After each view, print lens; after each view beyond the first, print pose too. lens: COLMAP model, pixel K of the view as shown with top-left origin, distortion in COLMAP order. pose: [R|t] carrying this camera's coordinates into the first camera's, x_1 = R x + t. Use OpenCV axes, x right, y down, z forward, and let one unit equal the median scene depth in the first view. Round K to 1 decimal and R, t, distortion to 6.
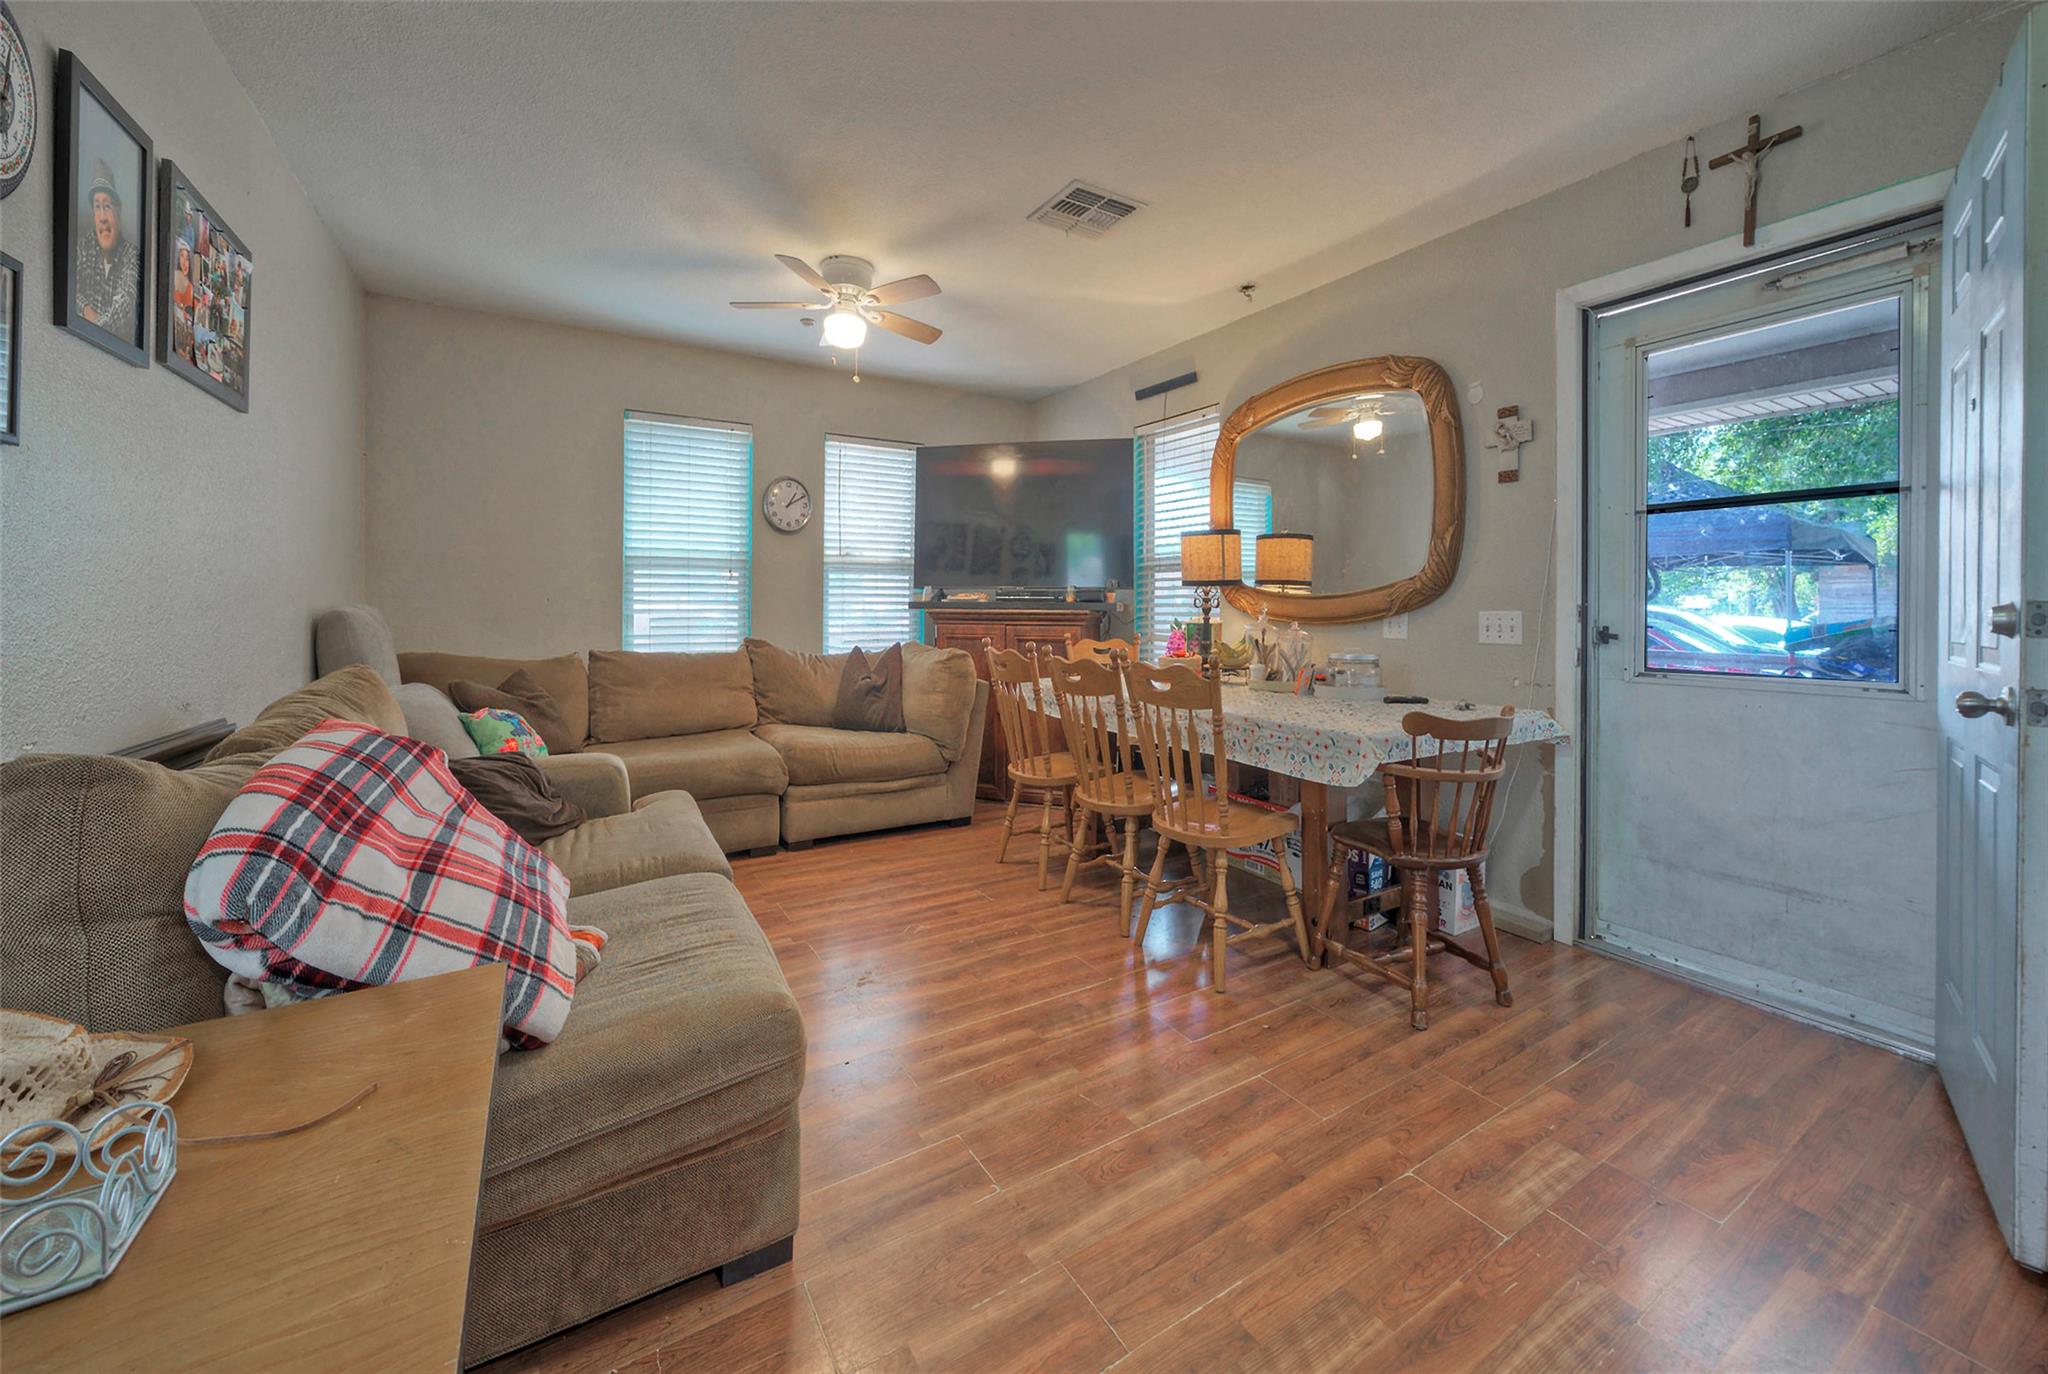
lens RADIAL K [[769.9, 0, 1027.6], [0, 769.9, 606.8], [0, 0, 1]] dist [0.000898, 0.000499]
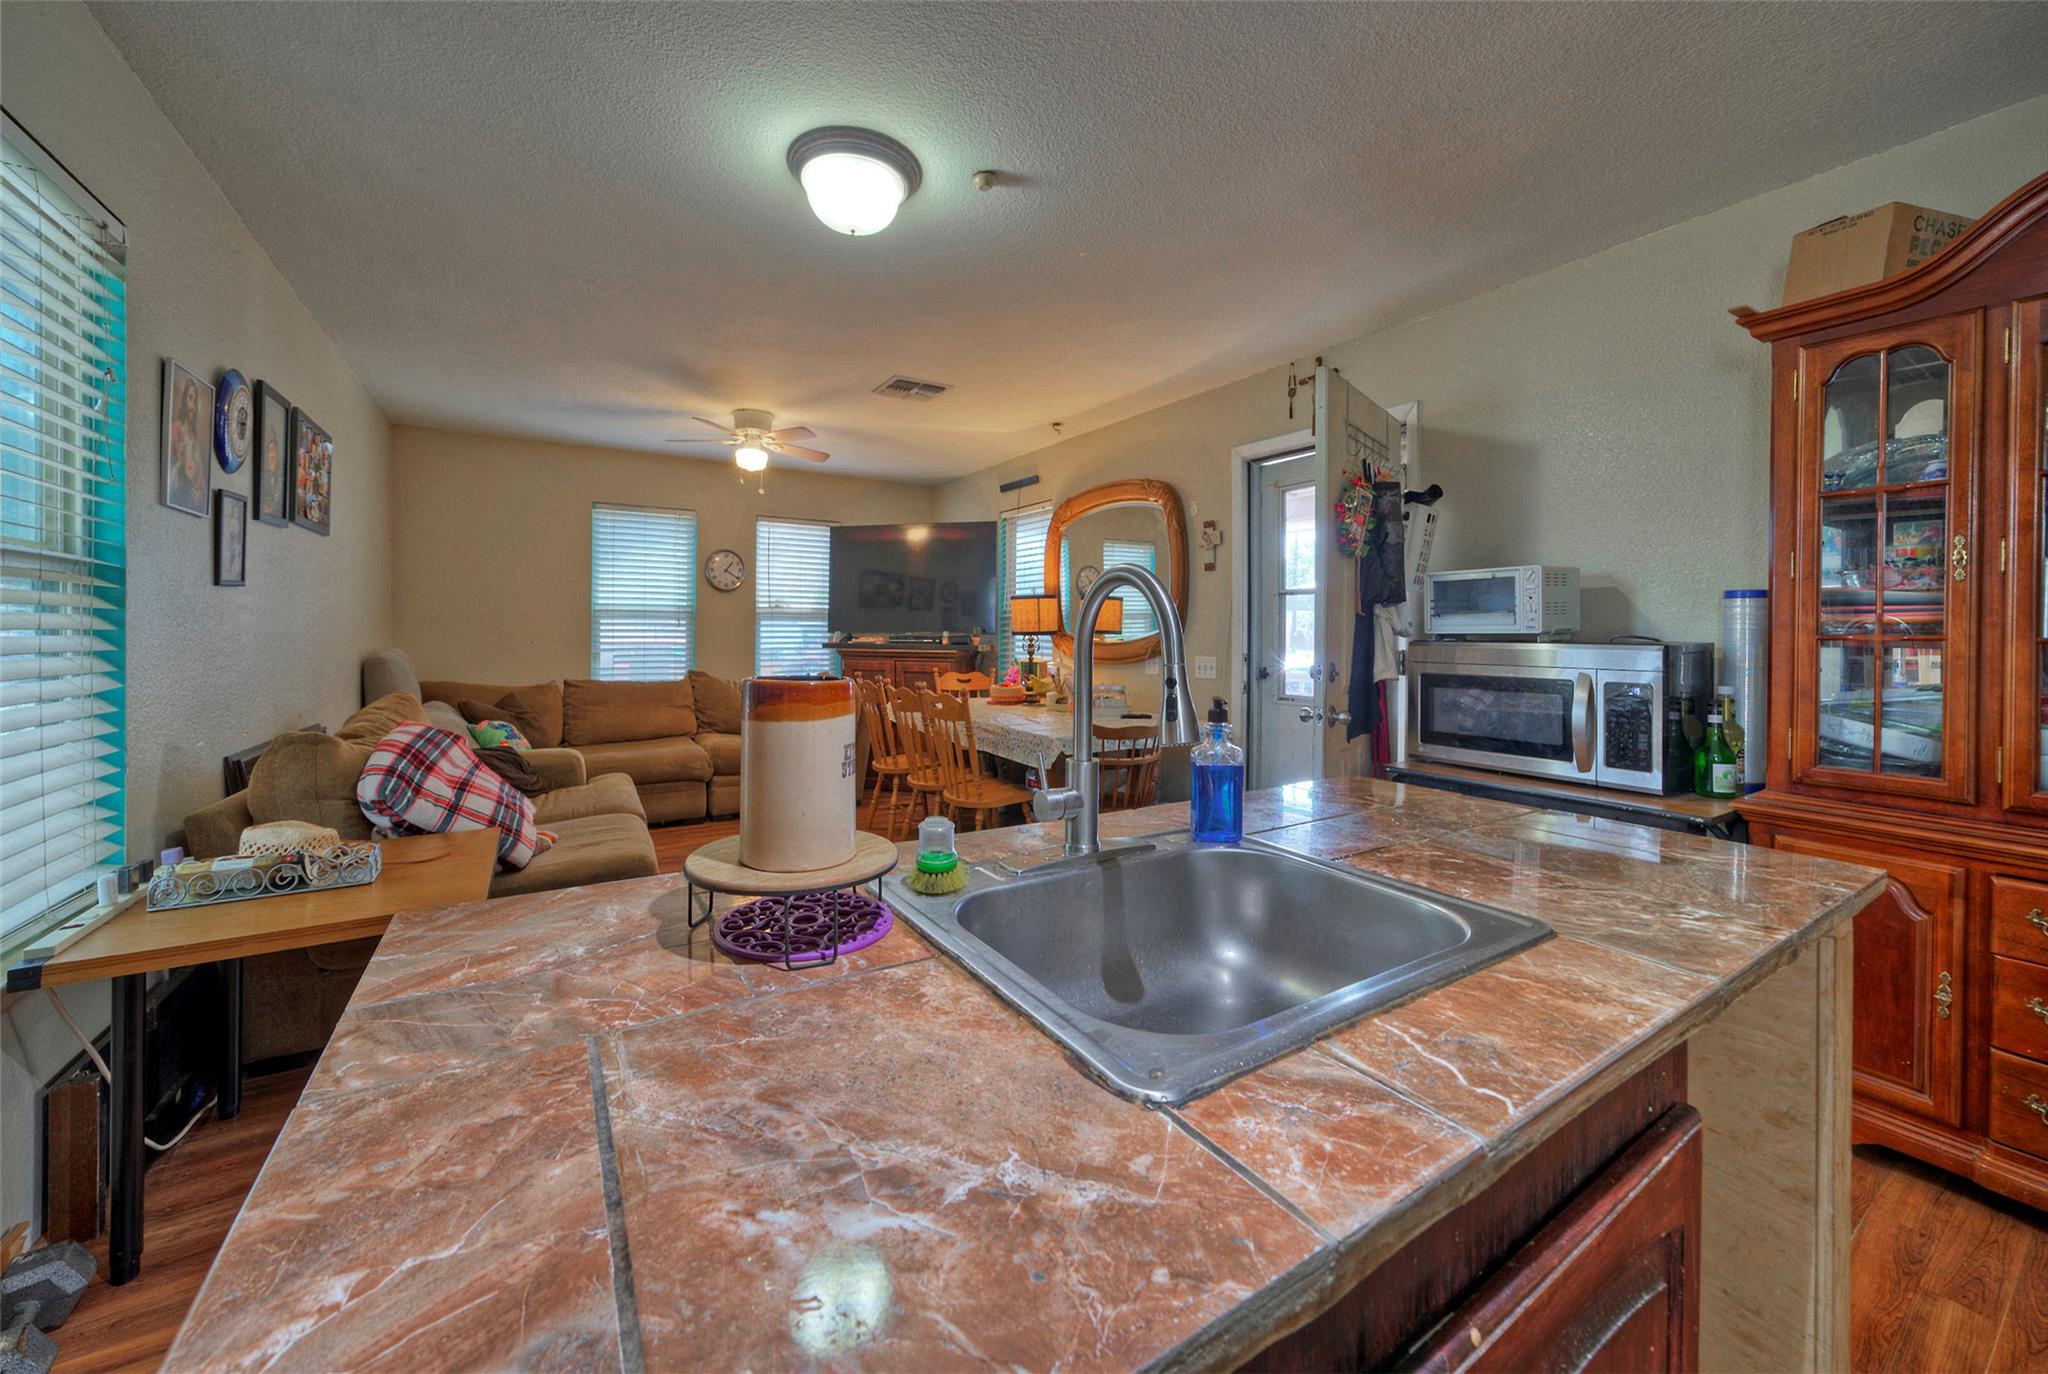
lens RADIAL K [[645.5, 0, 1022.7], [0, 645.5, 650.1], [0, 0, 1]] dist [0.000364, 0.000007]
pose [[0.996383, 0.009100, 0.084493, 0.173779], [-0.010399, 0.999834, 0.014950, -0.025019], [-0.084343, -0.015774, 0.996312, -0.255950]]
